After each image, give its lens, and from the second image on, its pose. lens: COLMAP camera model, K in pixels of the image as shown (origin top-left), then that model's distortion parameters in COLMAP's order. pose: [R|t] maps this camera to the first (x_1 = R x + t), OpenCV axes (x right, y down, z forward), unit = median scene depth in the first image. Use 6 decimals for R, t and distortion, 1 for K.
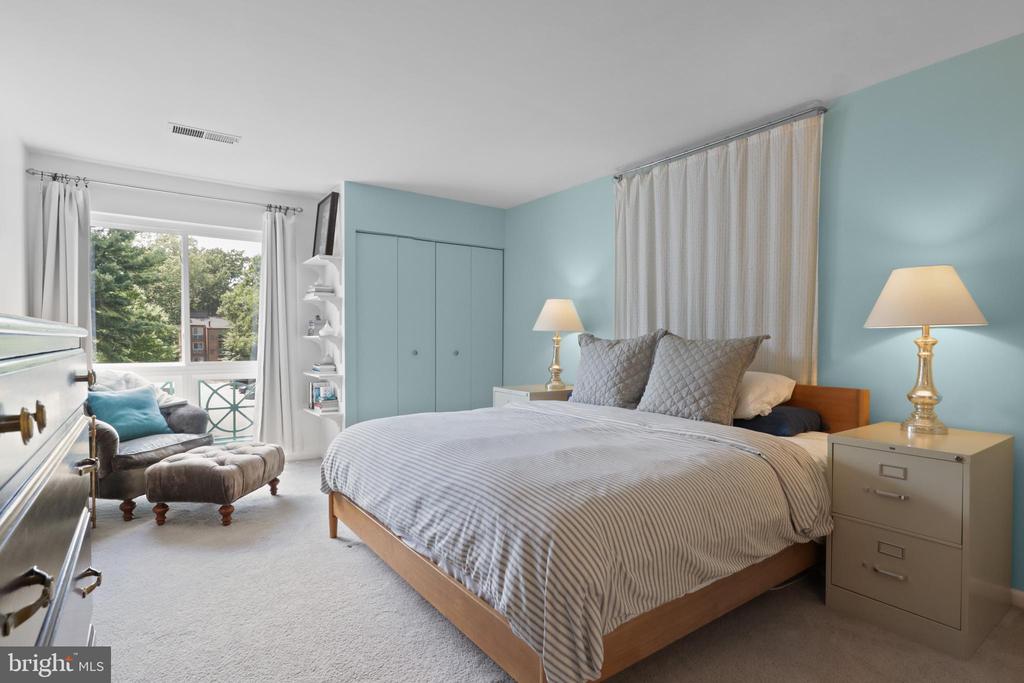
lens RADIAL K [[512.9, 0, 511.3], [0, 512.9, 344.3], [0, 0, 1]] dist [-0.020754, 0.006905]
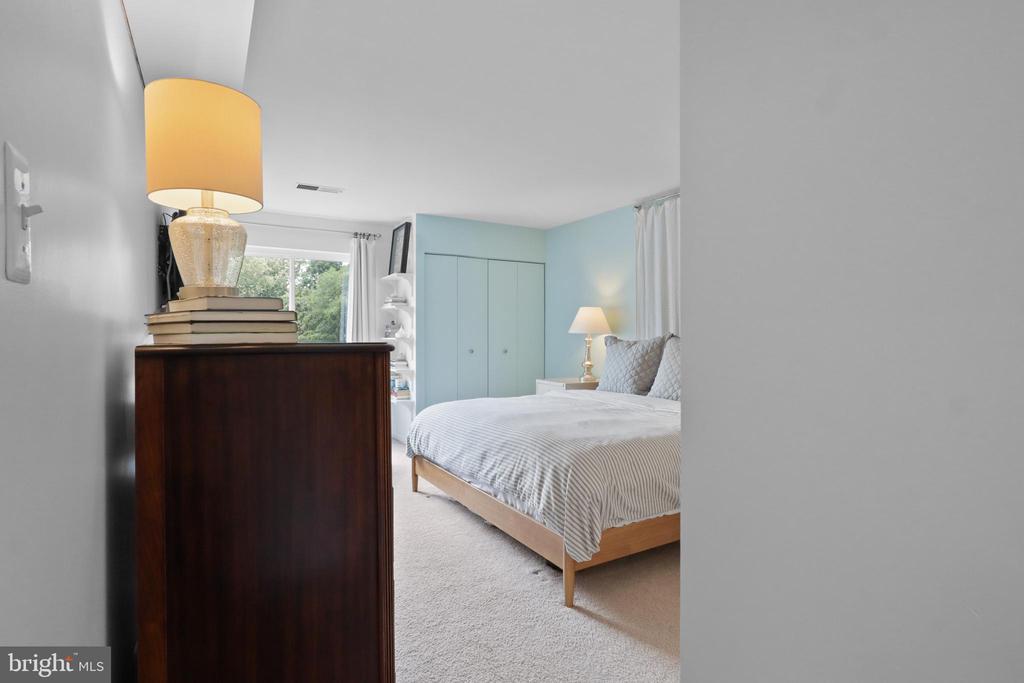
lens RADIAL K [[512.9, 0, 507.8], [0, 512.9, 340.1], [0, 0, 1]] dist [-0.020754, 0.006905]
pose [[0.995594, -0.003290, -0.093708, 0.014014], [0.003080, 0.999992, -0.002387, -0.008383], [0.093715, 0.002088, 0.995597, -0.254785]]
